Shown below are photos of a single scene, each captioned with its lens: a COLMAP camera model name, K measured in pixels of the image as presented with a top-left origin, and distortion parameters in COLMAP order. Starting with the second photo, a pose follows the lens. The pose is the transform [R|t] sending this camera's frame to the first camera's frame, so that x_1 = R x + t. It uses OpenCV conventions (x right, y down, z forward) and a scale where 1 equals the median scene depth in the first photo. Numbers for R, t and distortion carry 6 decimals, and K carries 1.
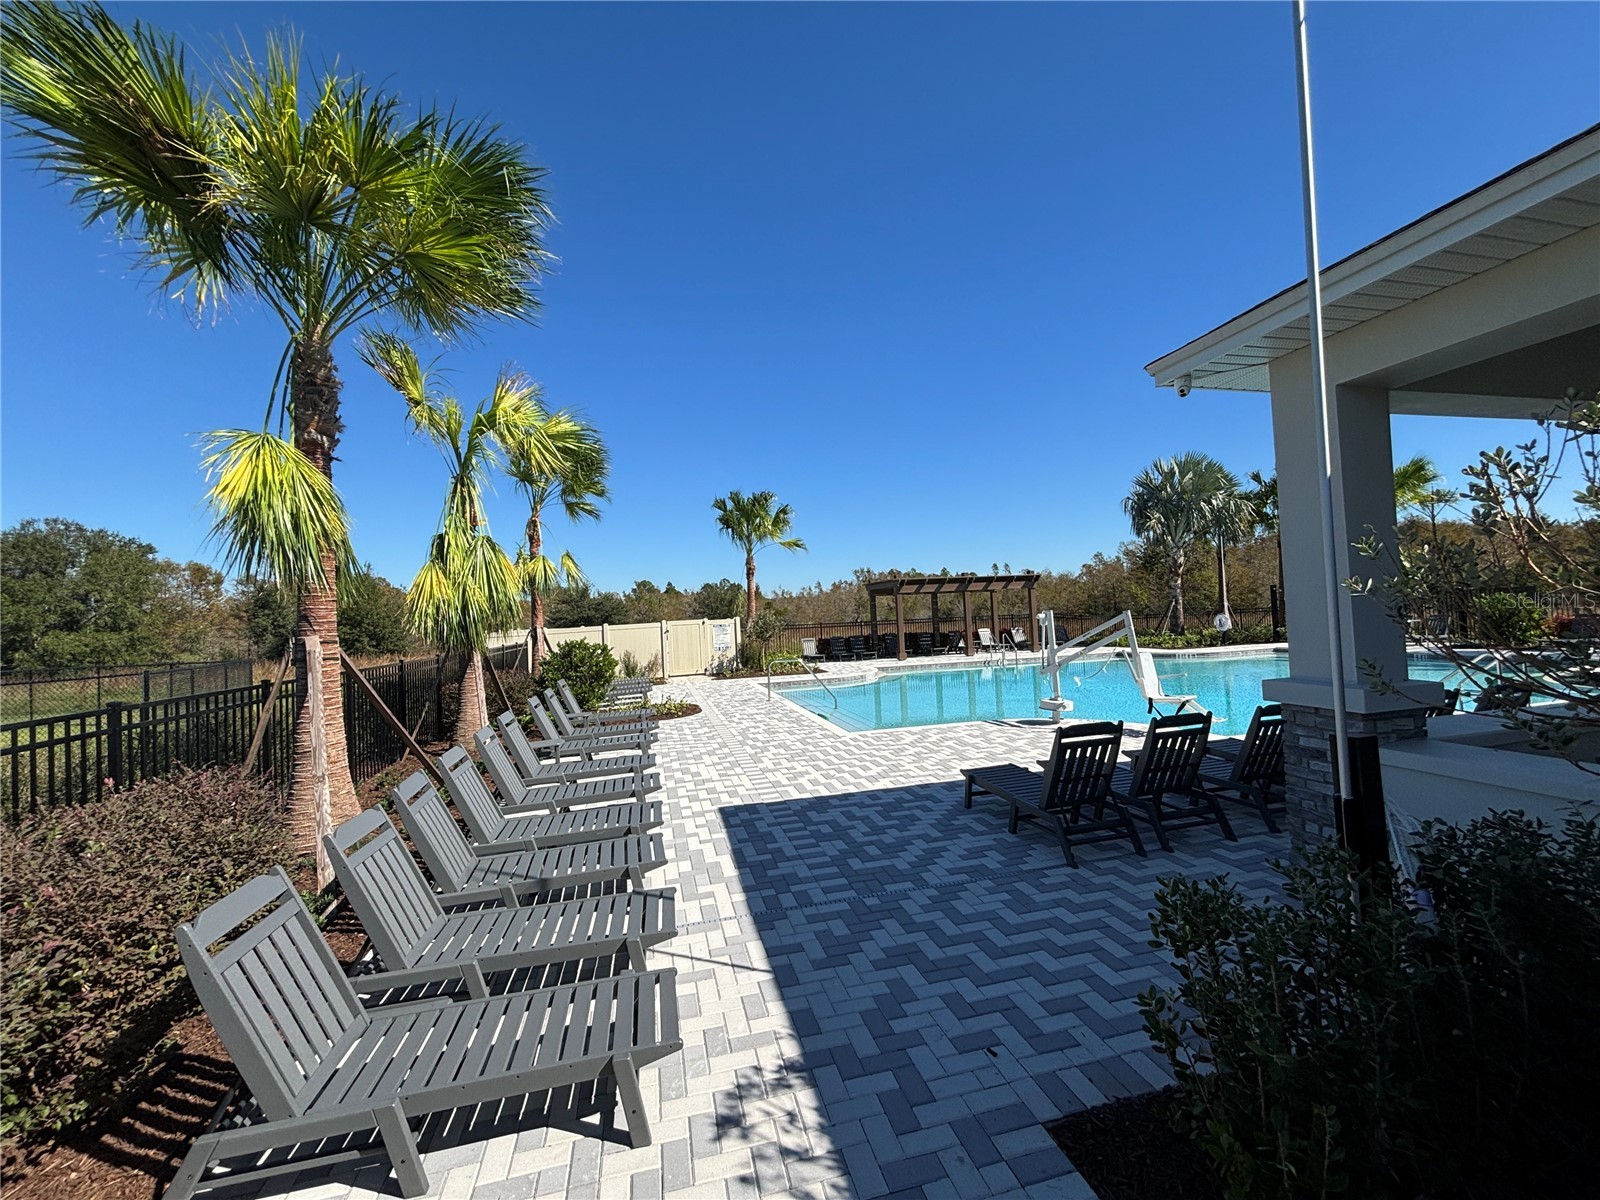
lens RADIAL K [[639.5, 0, 800.0], [0, 639.5, 600.0], [0, 0, 1]] dist [0.003955, 0.000280]
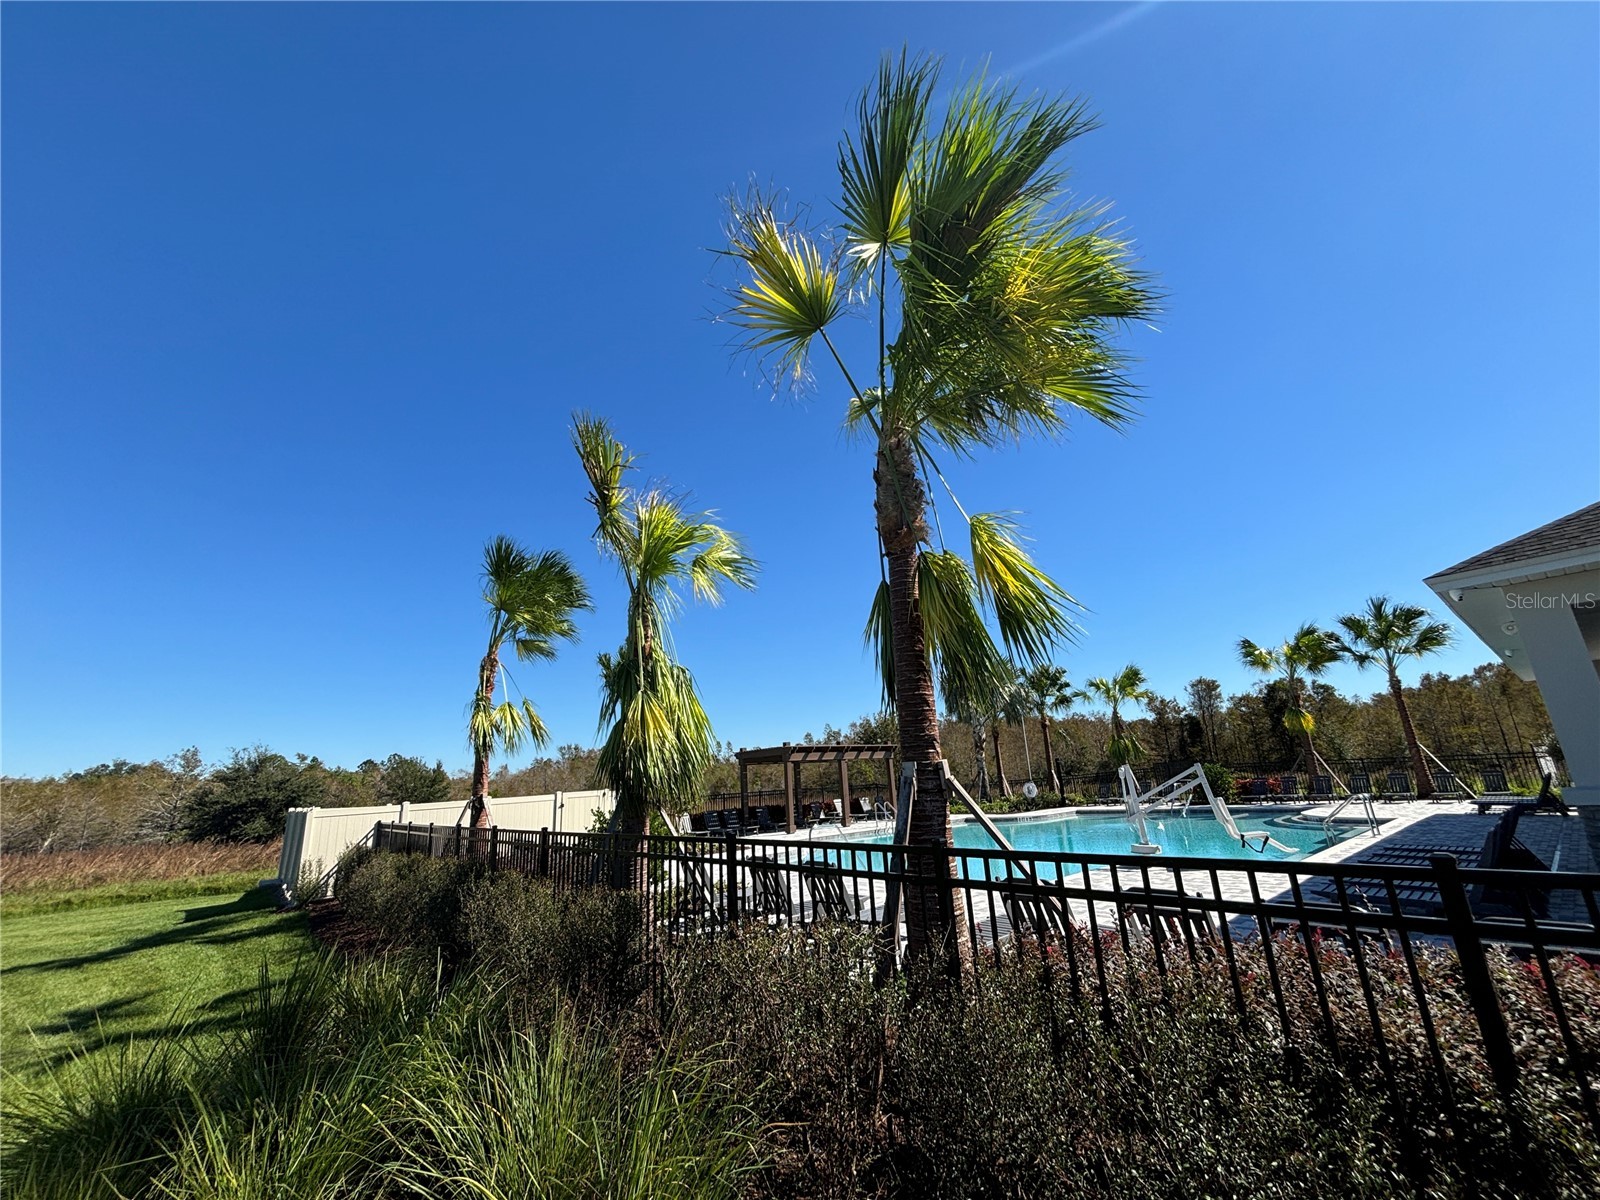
lens RADIAL K [[639.5, 0, 800.0], [0, 639.5, 600.0], [0, 0, 1]] dist [0.003955, 0.000280]
pose [[0.901773, 0.115426, 0.416511, -0.255023], [0.000302, 0.963512, -0.267667, 0.013438], [-0.432209, 0.241500, 0.868834, 0.069372]]
